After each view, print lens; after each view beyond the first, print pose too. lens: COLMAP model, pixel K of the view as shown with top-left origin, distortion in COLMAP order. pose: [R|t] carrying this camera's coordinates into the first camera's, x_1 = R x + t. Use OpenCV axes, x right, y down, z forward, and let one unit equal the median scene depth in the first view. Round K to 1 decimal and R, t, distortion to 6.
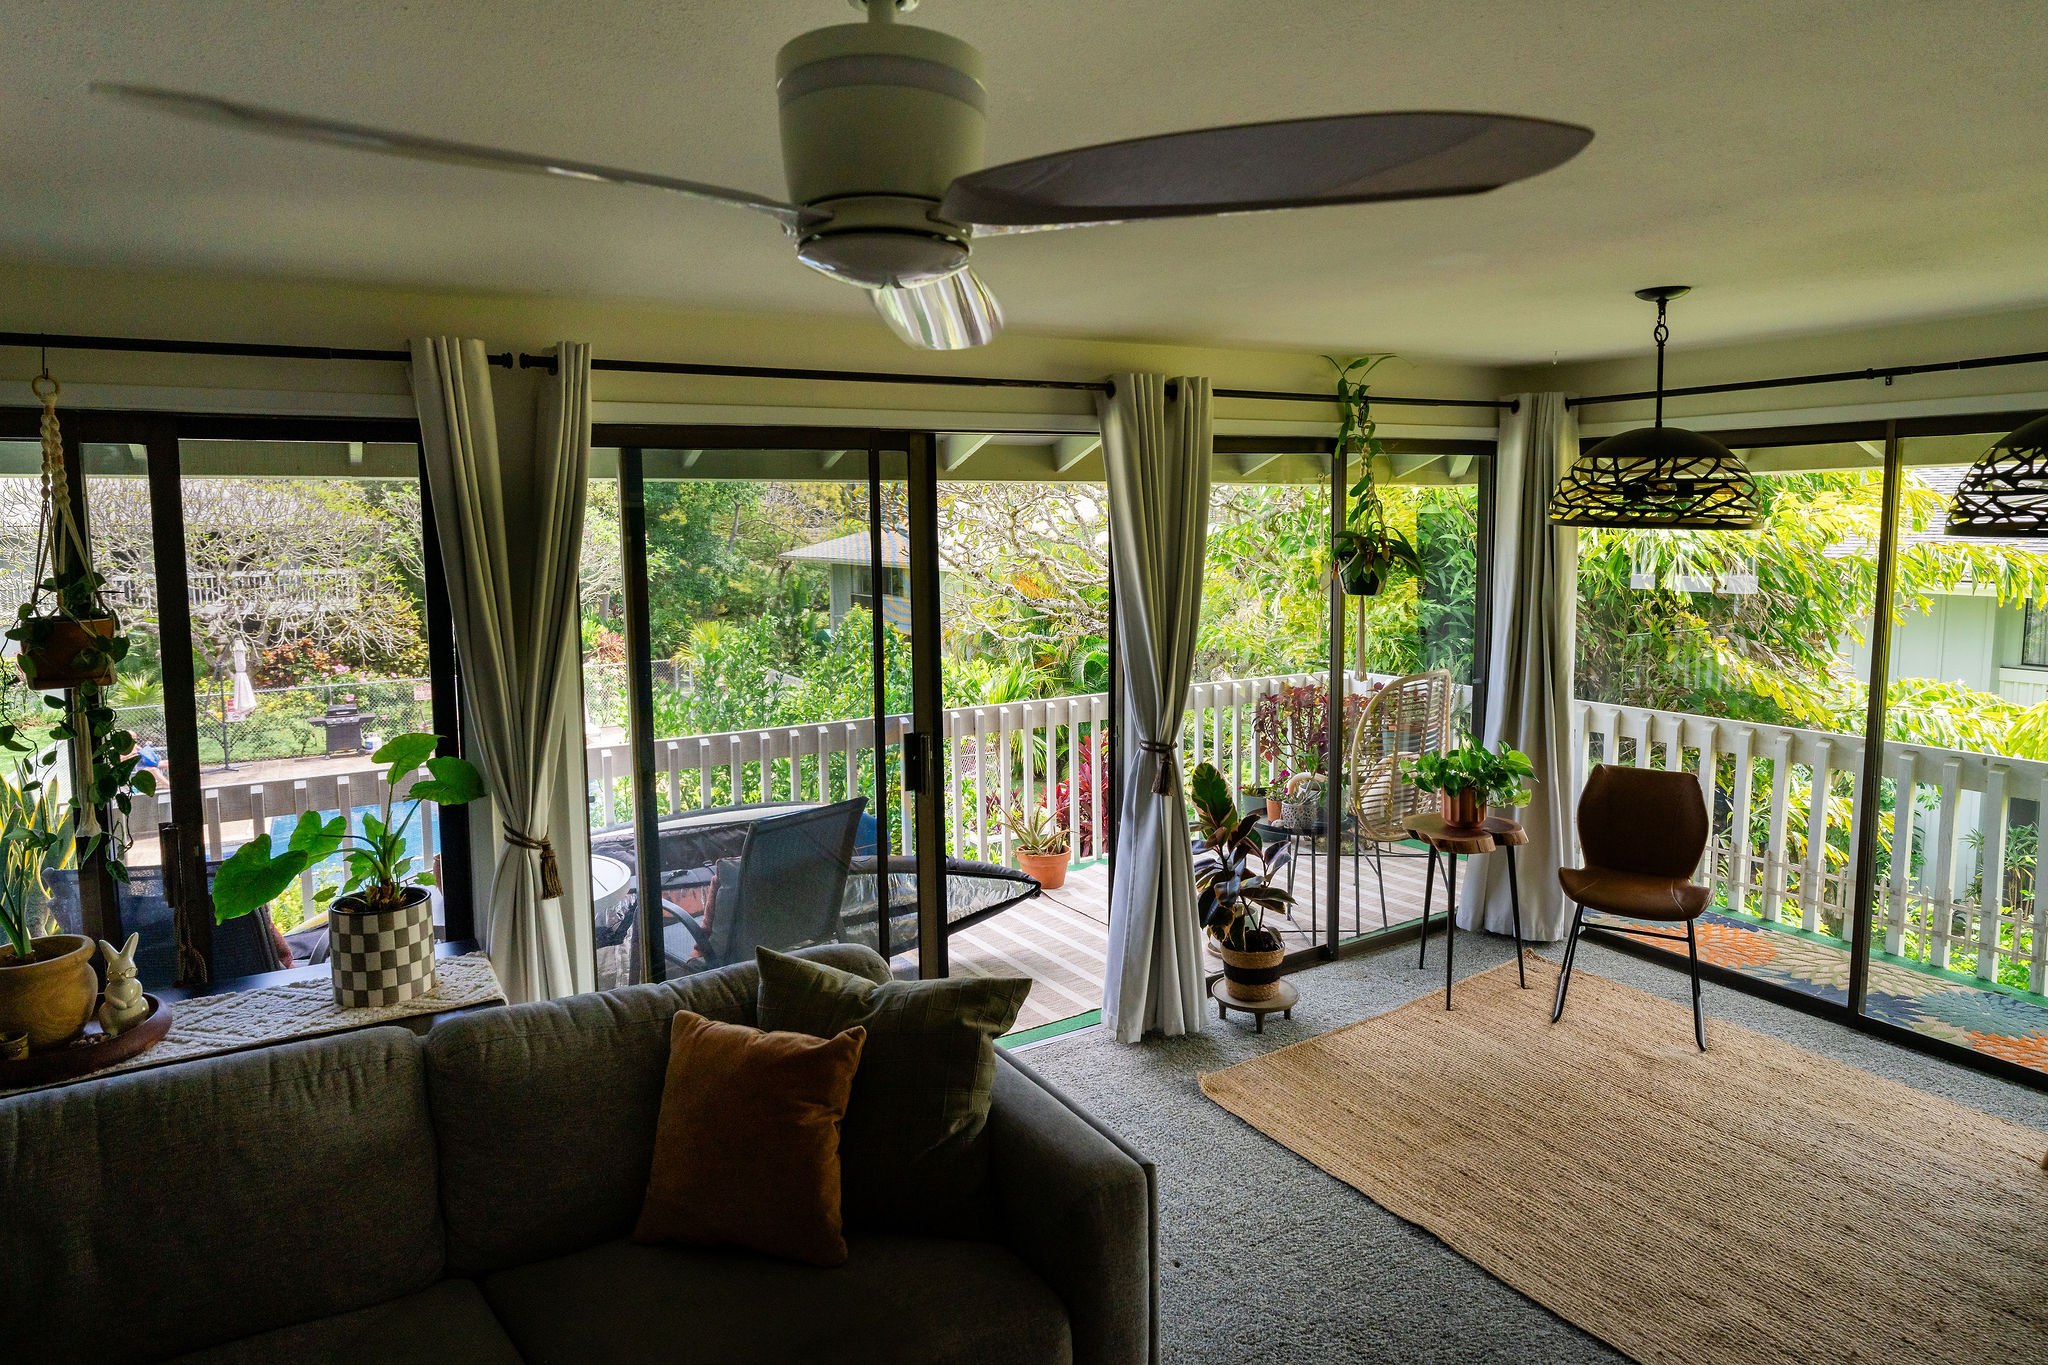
lens RADIAL K [[1164.4, 0, 980.7], [0, 1164.4, 629.6], [0, 0, 1]] dist [-0.008286, 0.003557]
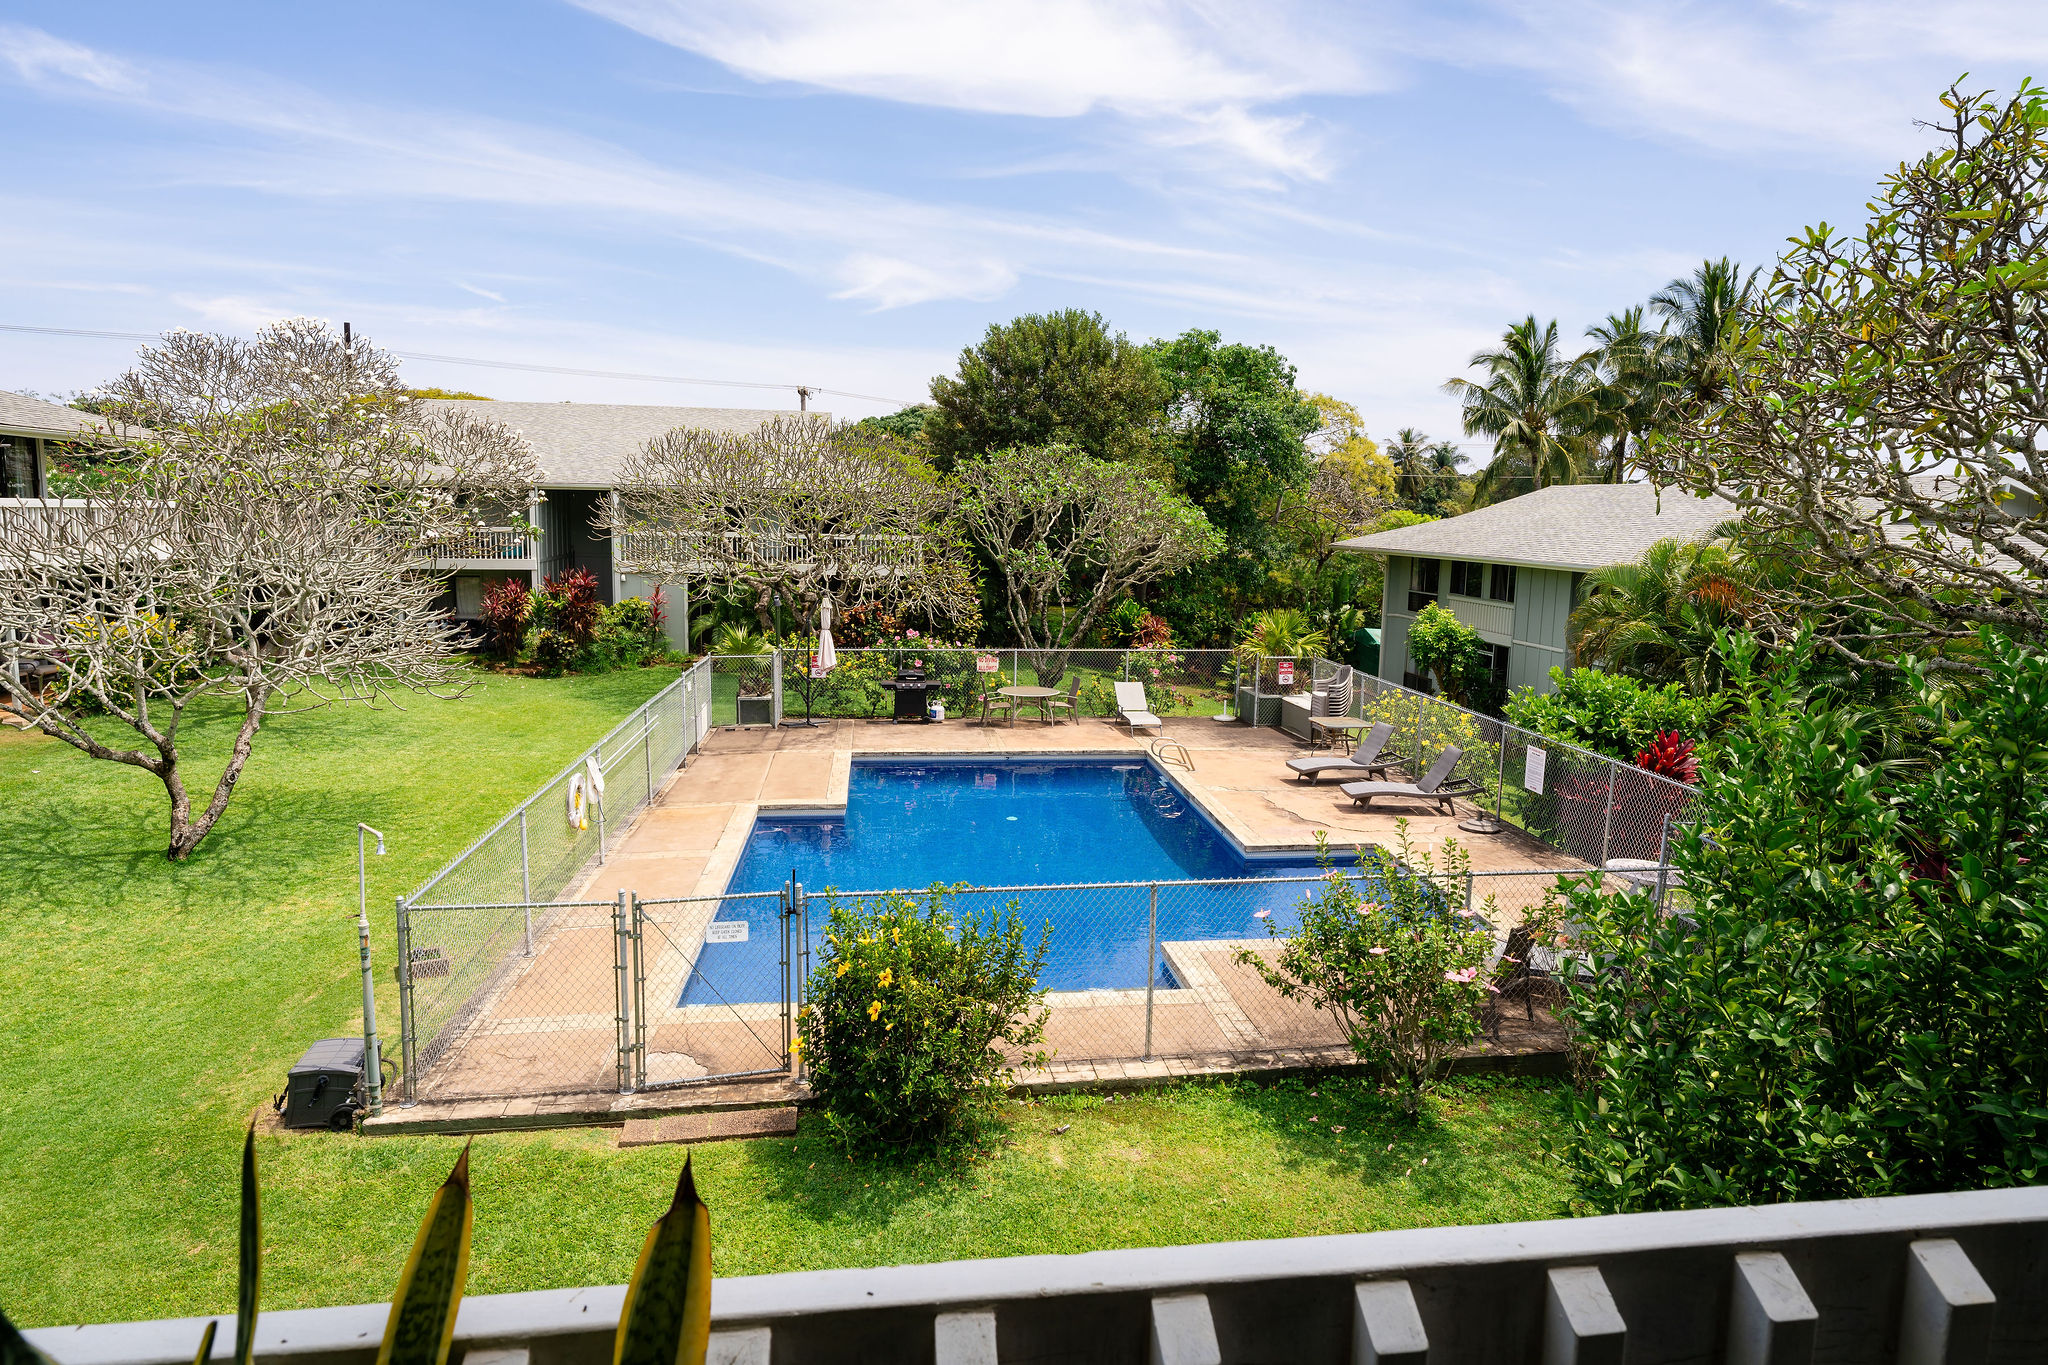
lens RADIAL K [[1164.4, 0, 1030.3], [0, 1164.4, 685.1], [0, 0, 1]] dist [-0.008286, 0.003557]
pose [[0.924284, 0.088598, -0.371280, -0.300630], [-0.068790, 0.995427, 0.066287, 0.017262], [0.375455, -0.035728, 0.926152, 0.416171]]
